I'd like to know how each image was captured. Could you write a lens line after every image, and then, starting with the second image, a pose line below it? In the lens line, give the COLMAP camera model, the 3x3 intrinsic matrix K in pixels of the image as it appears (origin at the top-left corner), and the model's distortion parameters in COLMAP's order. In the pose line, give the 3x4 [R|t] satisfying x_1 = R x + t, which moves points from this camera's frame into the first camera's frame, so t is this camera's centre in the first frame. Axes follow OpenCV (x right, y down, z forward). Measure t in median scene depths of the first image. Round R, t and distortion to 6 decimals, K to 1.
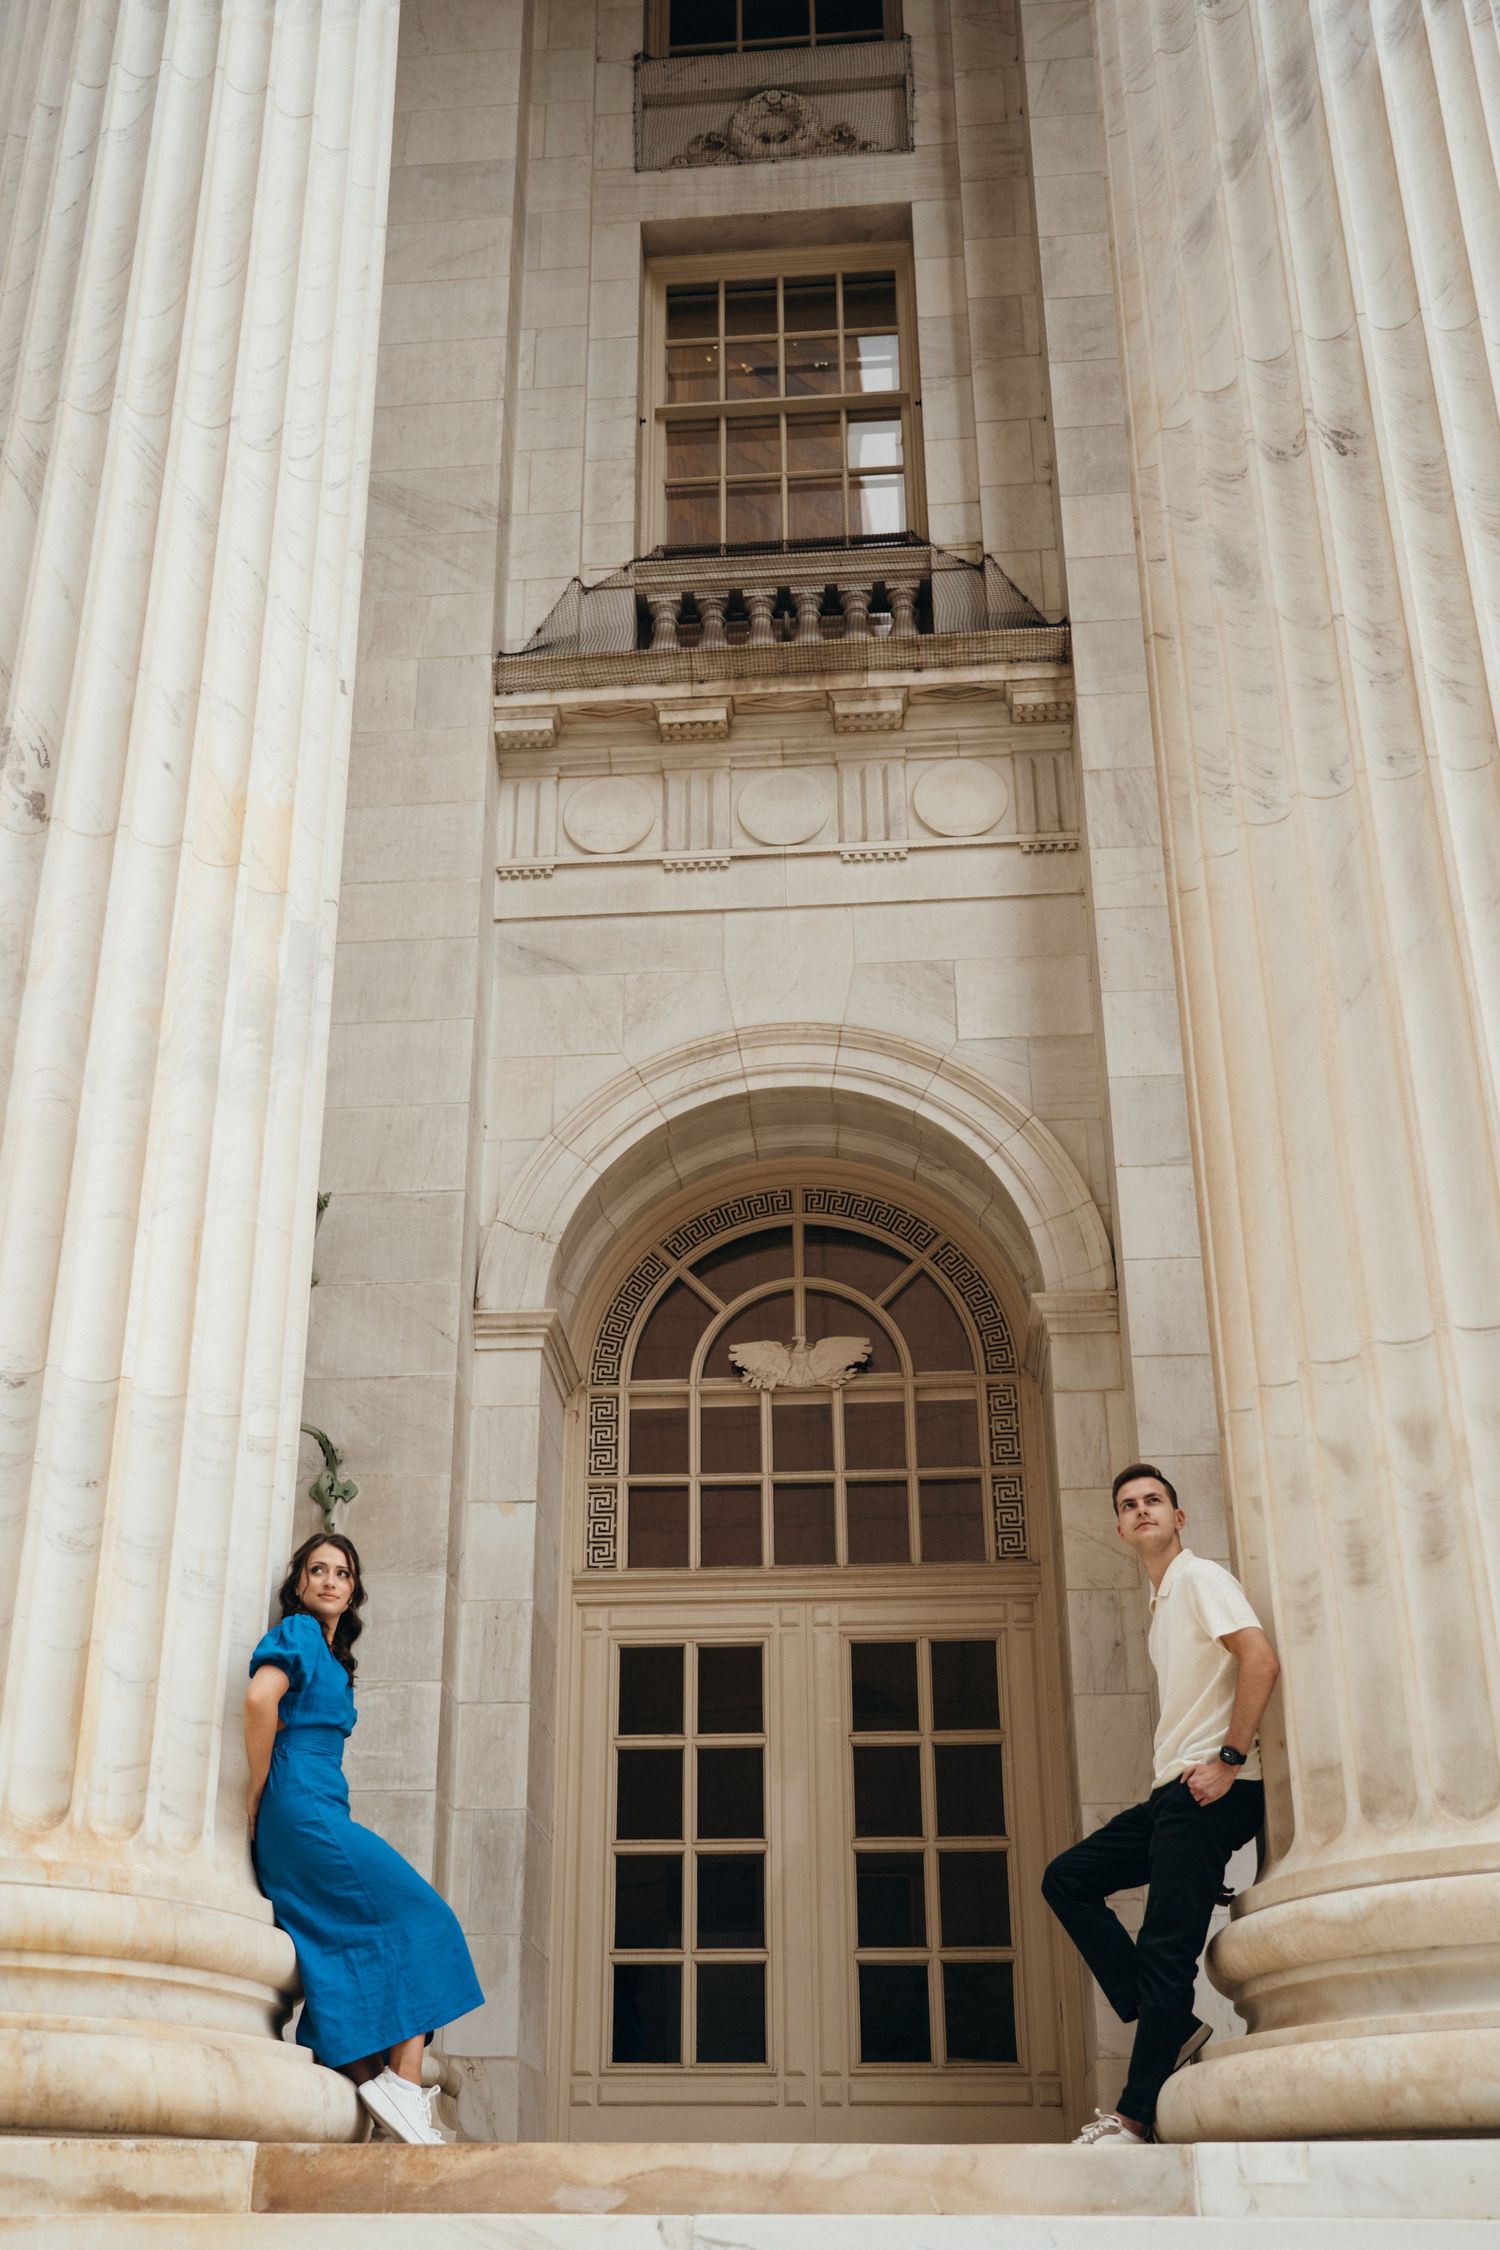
lens RADIAL K [[2203.3, 0, 750.0], [0, 2203.3, 1125.0], [0, 0, 1]] dist [-0.001790, 0.009520]
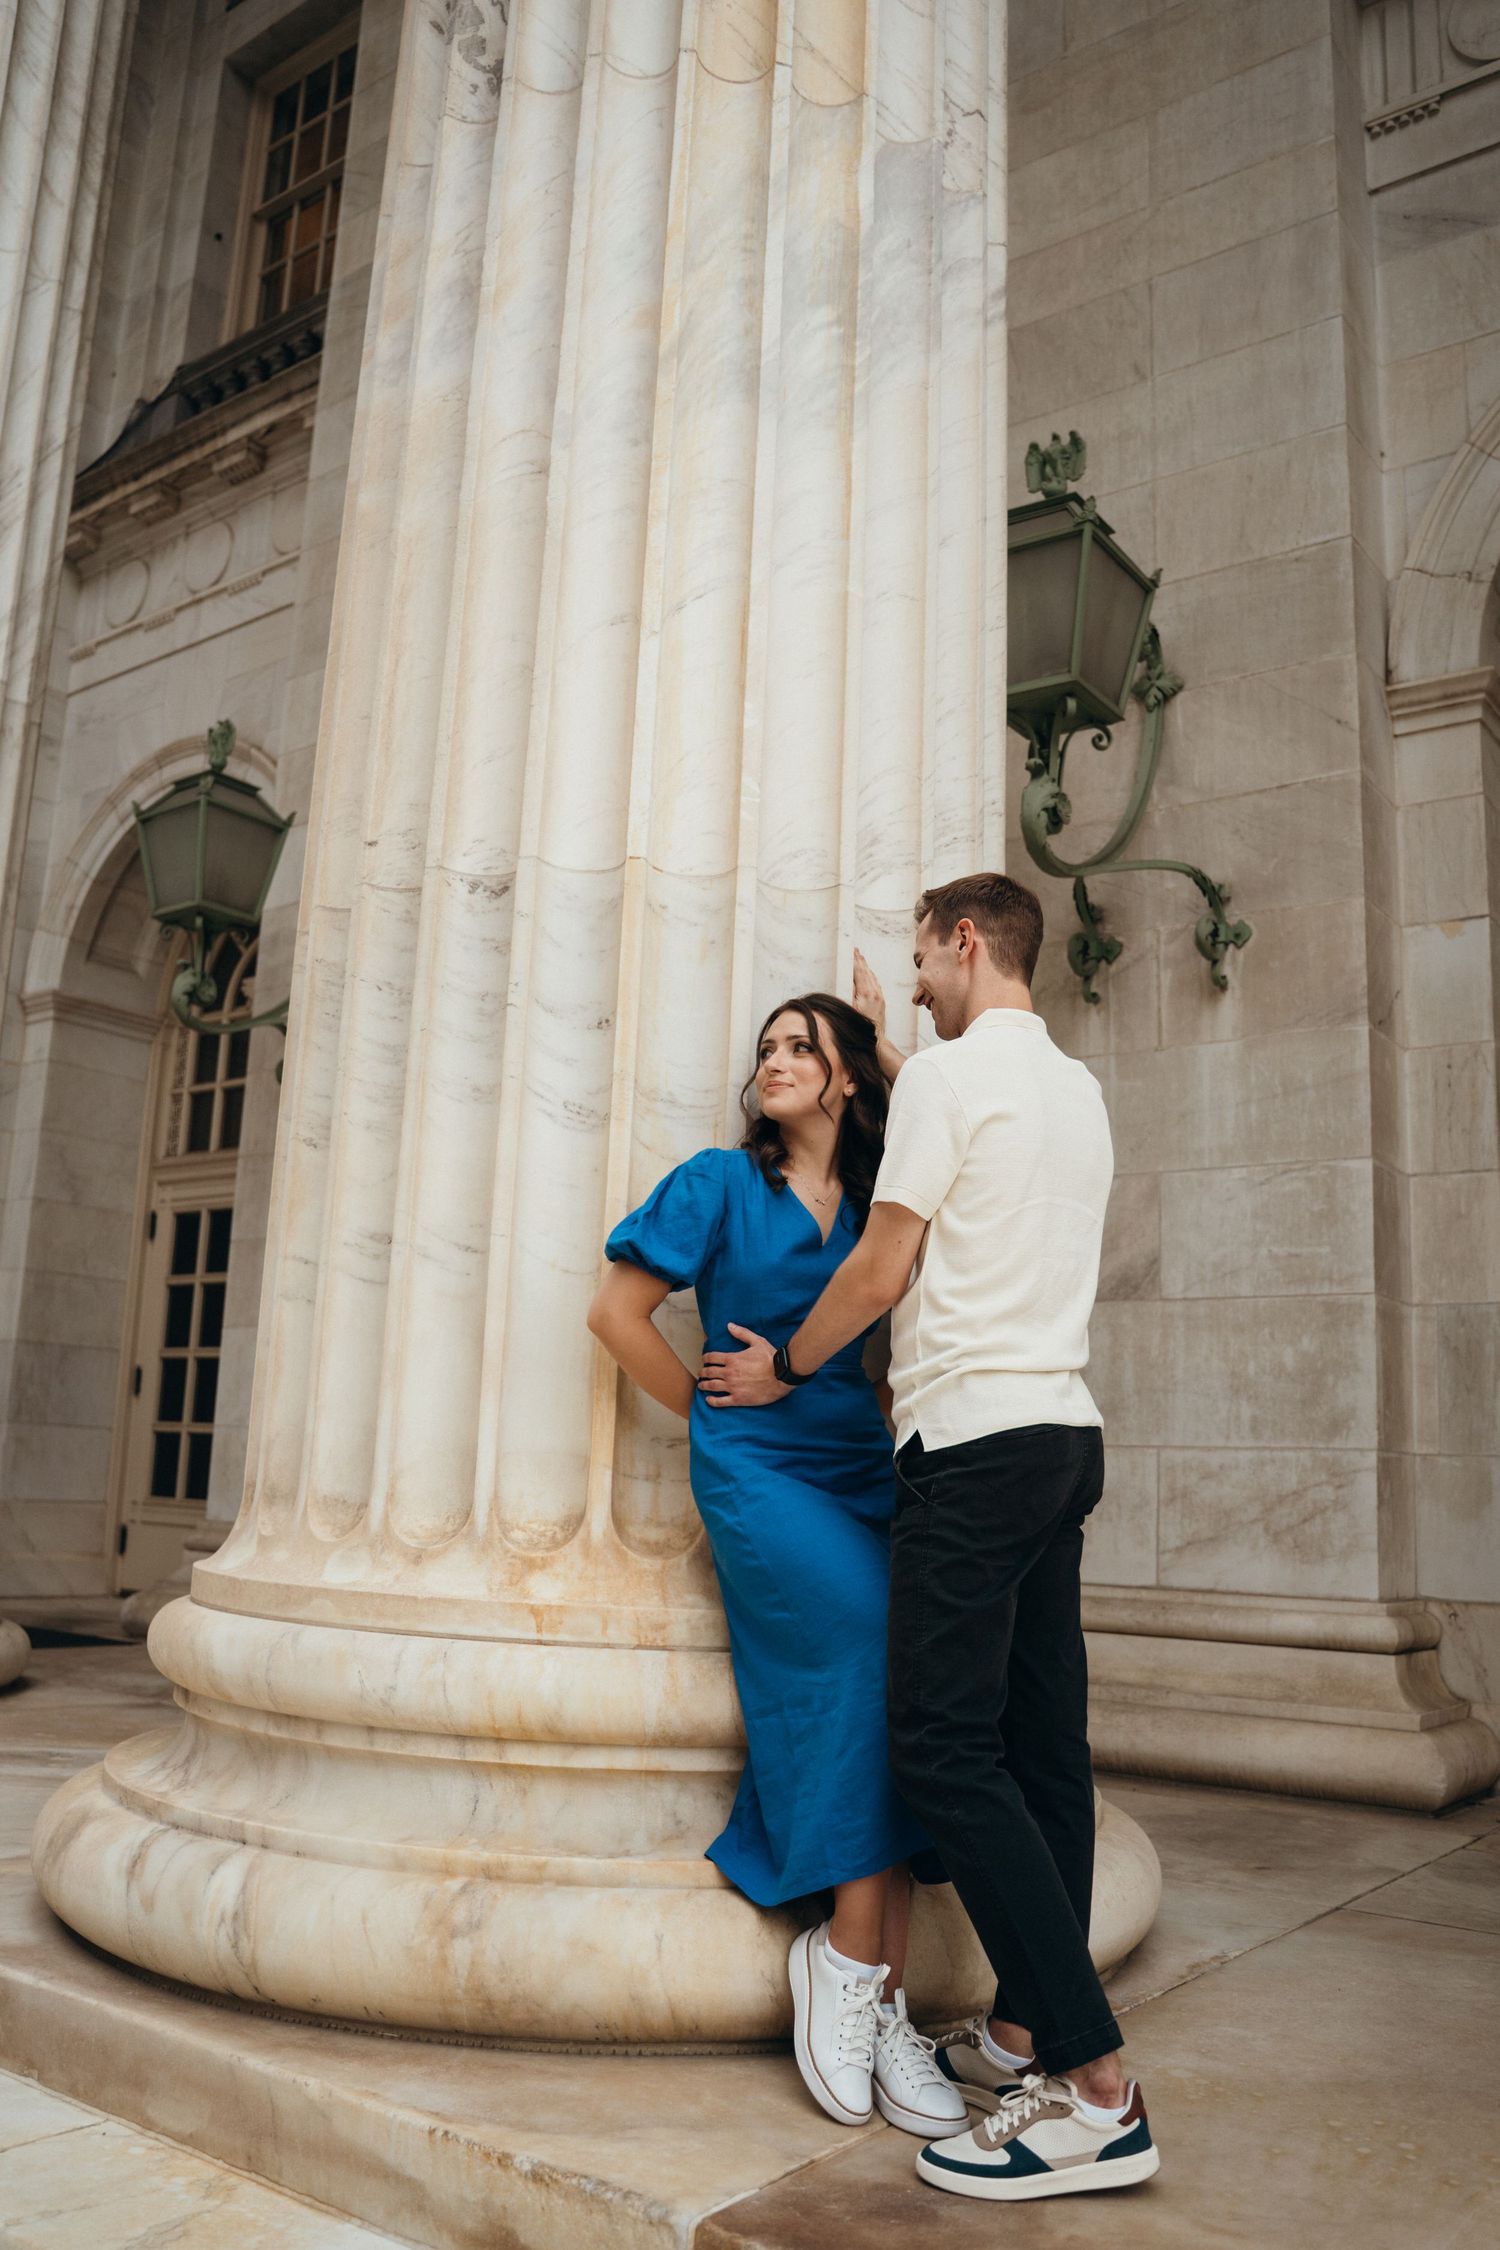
lens RADIAL K [[1889.0, 0, 752.3], [0, 1889.0, 1154.0], [0, 0, 1]] dist [-0.112124, 0.087728]
pose [[0.848719, -0.066562, -0.524639, 0.022923], [0.214714, 0.949974, 0.226822, 0.049899], [0.483295, -0.305155, 0.820552, 0.334972]]
